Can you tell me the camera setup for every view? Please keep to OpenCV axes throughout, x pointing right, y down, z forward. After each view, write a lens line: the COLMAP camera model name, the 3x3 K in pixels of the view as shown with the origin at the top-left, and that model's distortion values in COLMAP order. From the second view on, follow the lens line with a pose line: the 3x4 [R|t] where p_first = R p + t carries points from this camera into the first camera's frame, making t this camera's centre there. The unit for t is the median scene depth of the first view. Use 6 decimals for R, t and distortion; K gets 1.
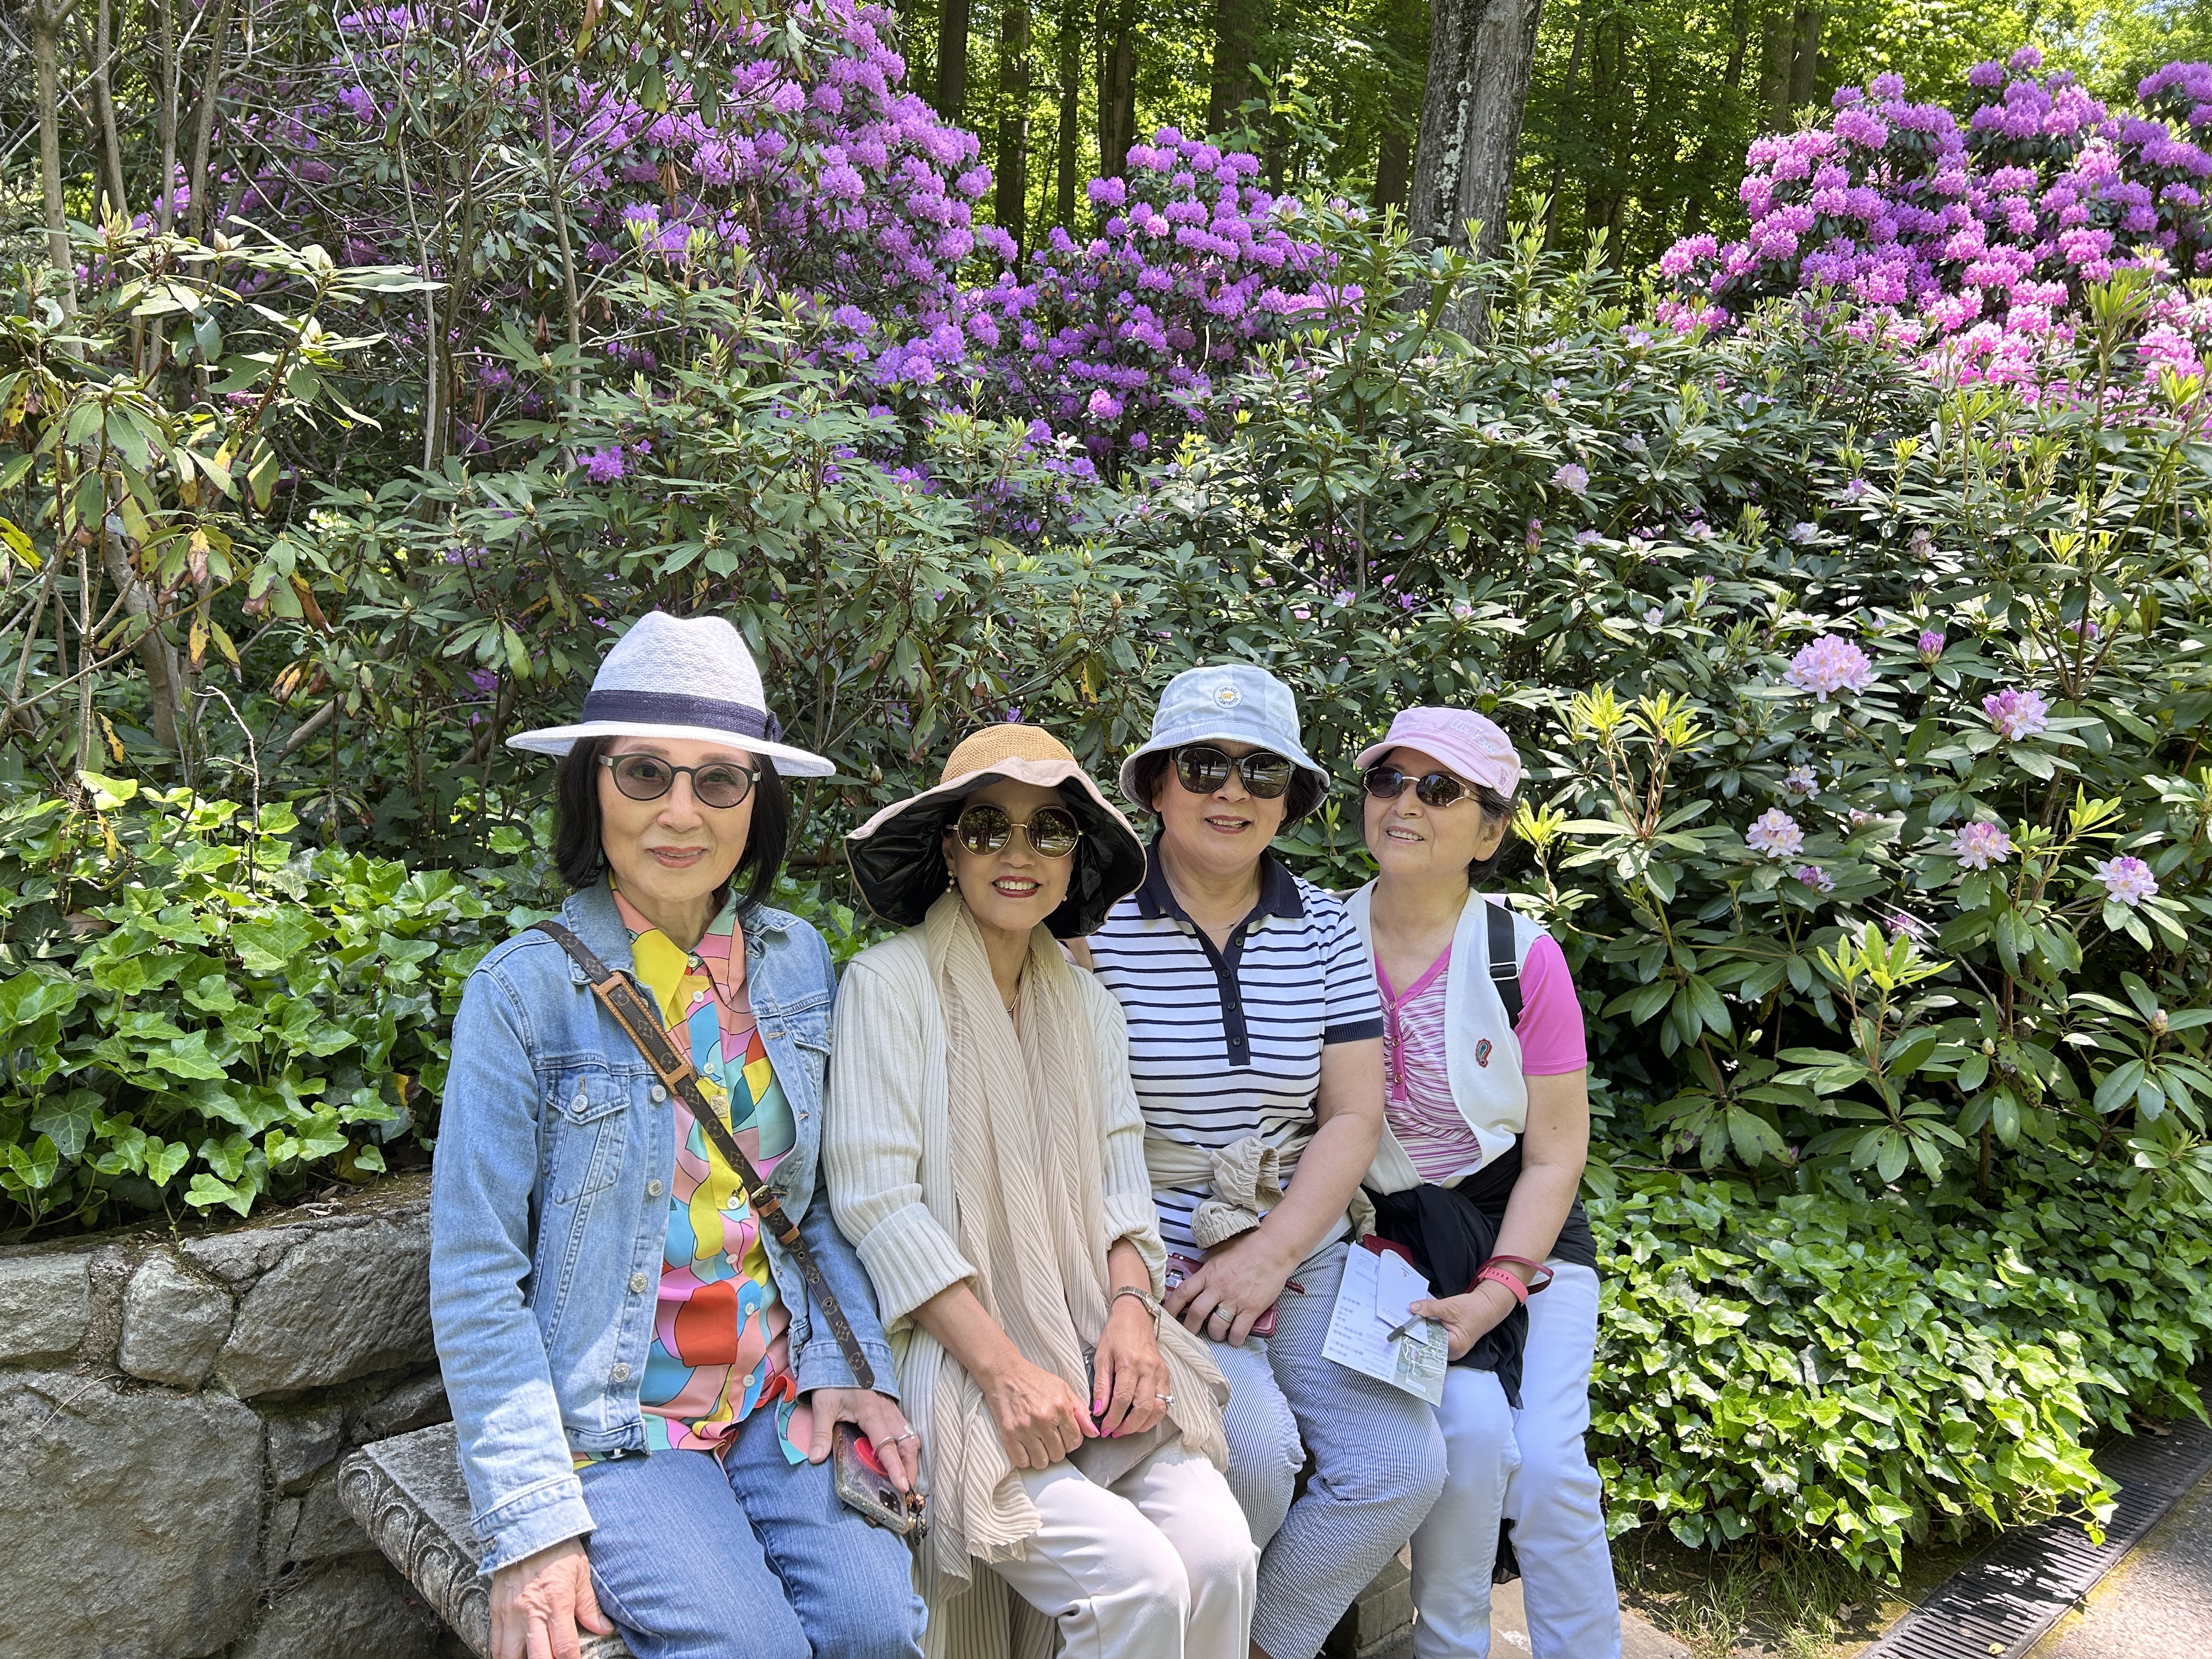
lens RADIAL K [[1632.3, 0, 1044.3], [0, 1632.3, 831.4], [0, 0, 1]] dist [0.055484, -0.050504]
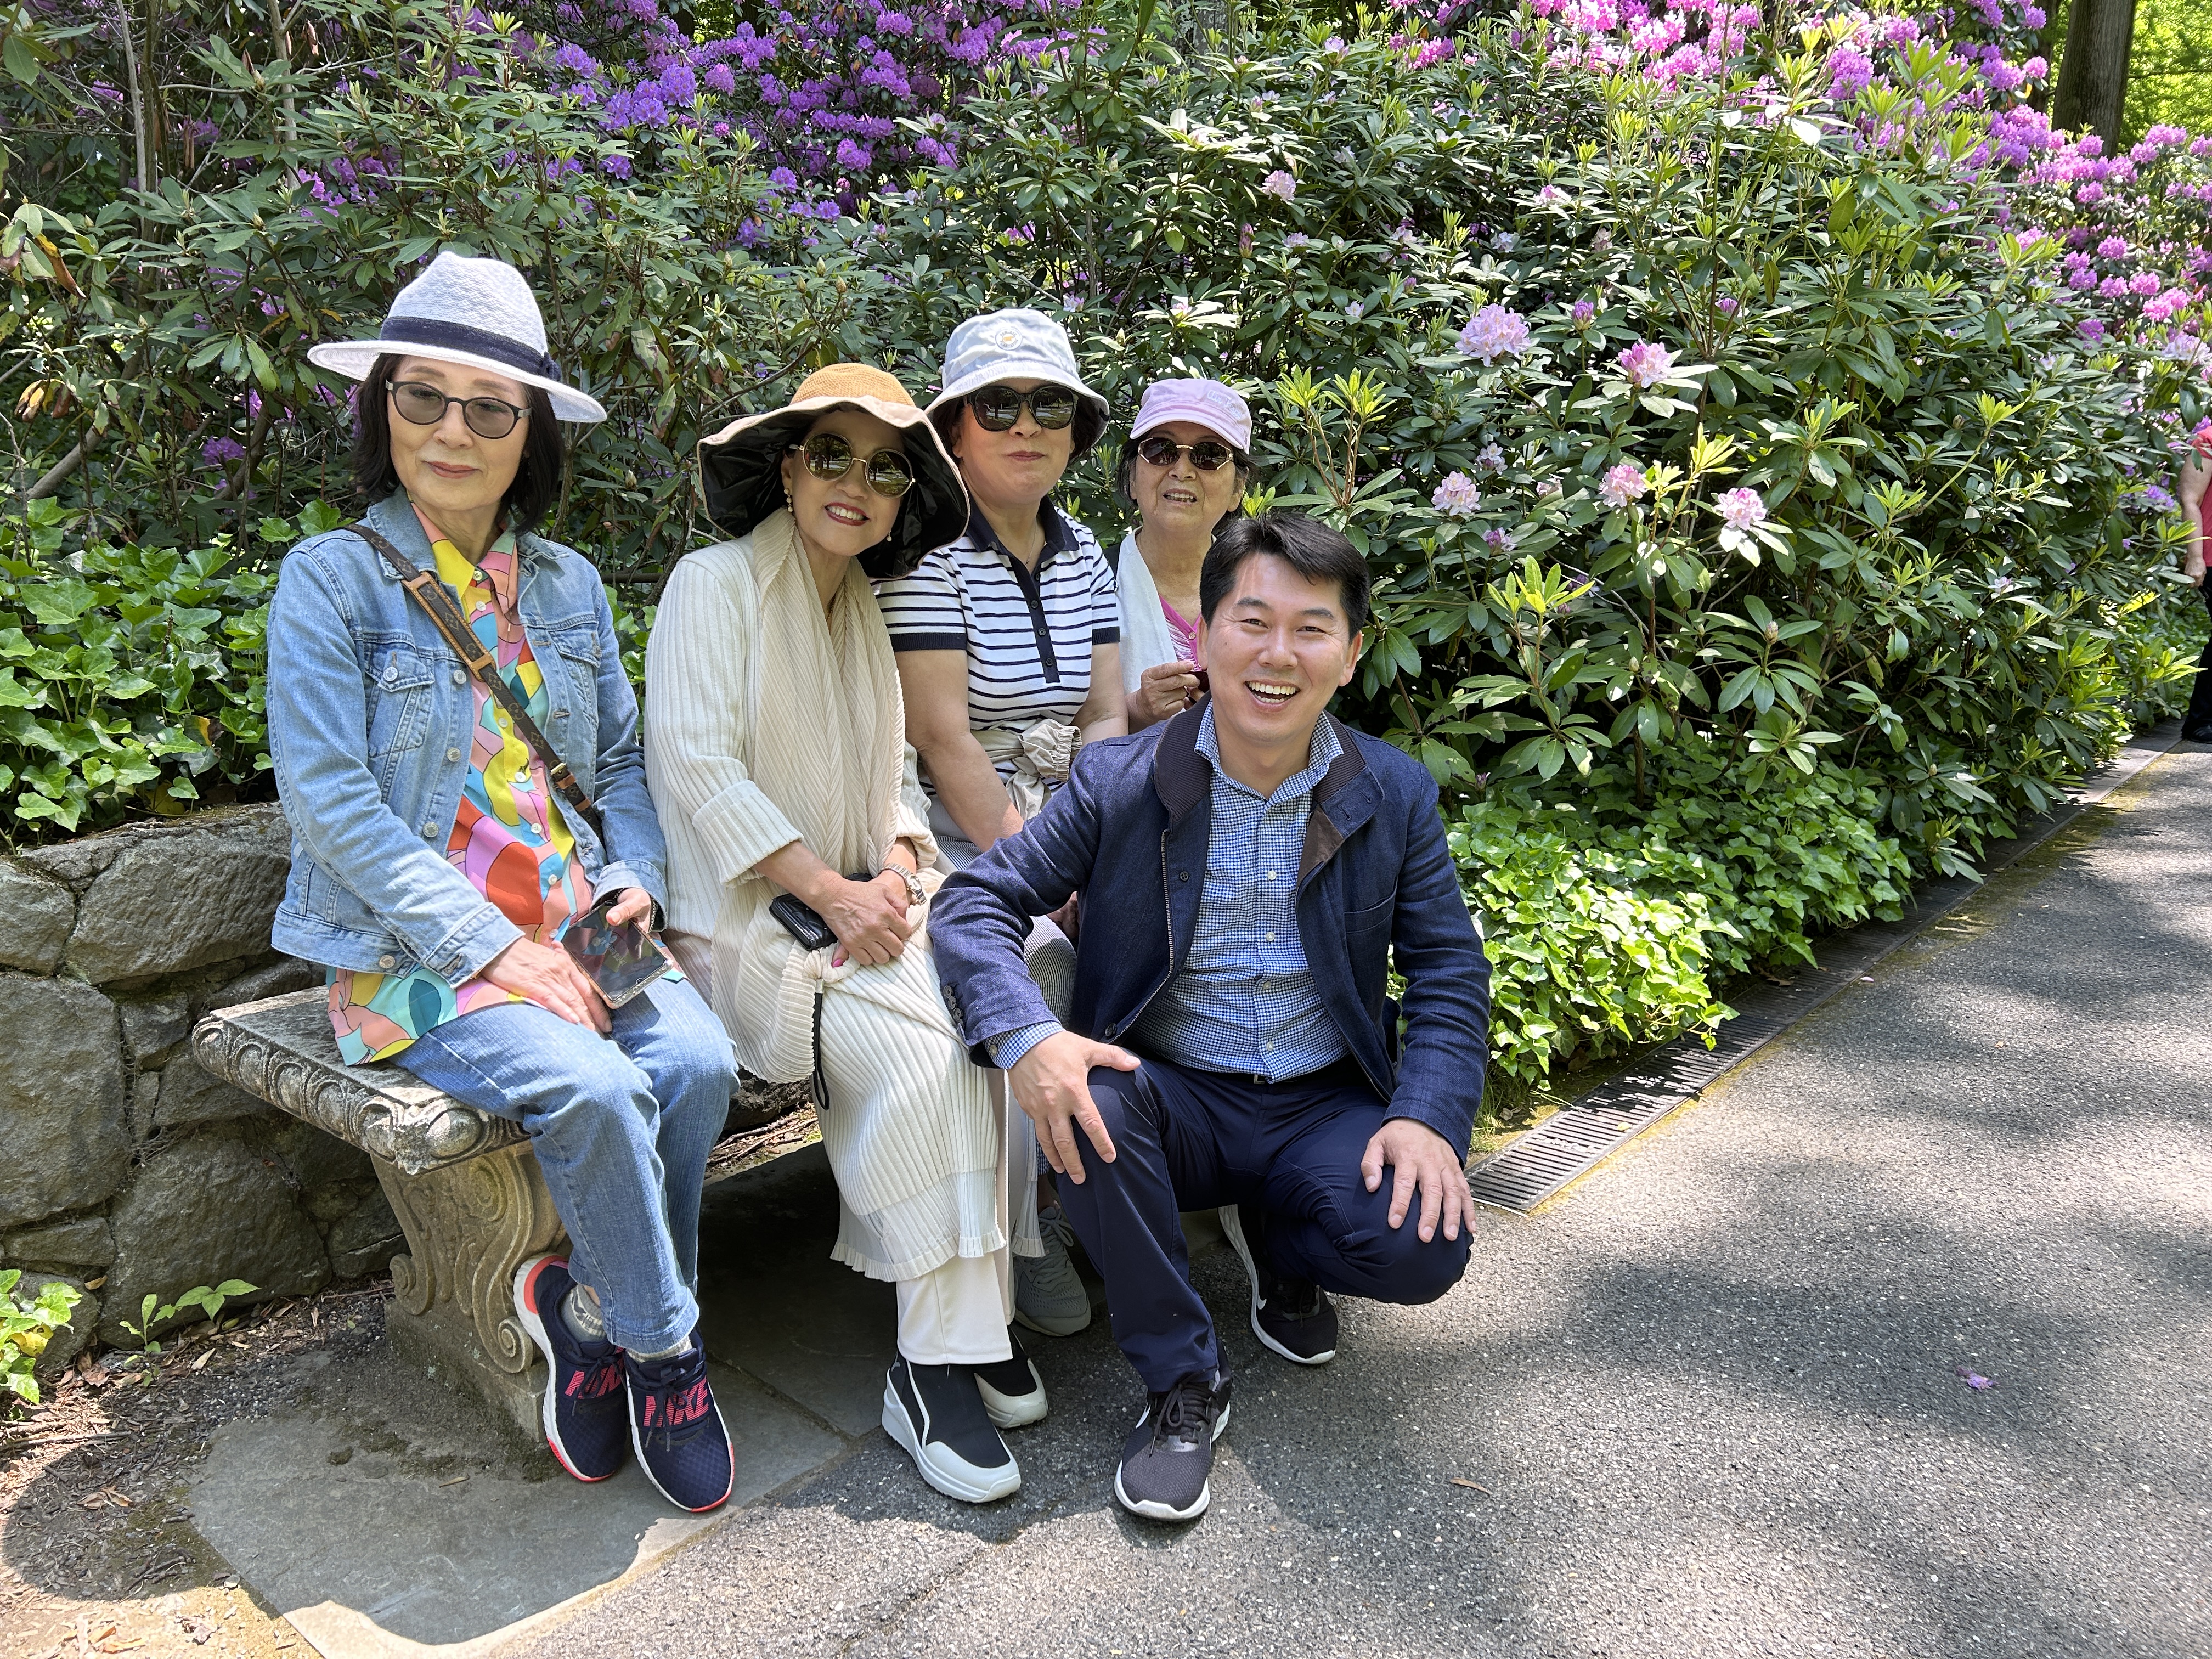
lens RADIAL K [[1679.8, 0, 1058.1], [0, 1679.8, 843.8], [0, 0, 1]] dist [0.060611, -0.059729]
pose [[0.990701, -0.077911, 0.111542, 0.030025], [0.065617, 0.991770, 0.109937, 0.100444], [-0.119190, -0.101595, 0.987660, -0.138891]]
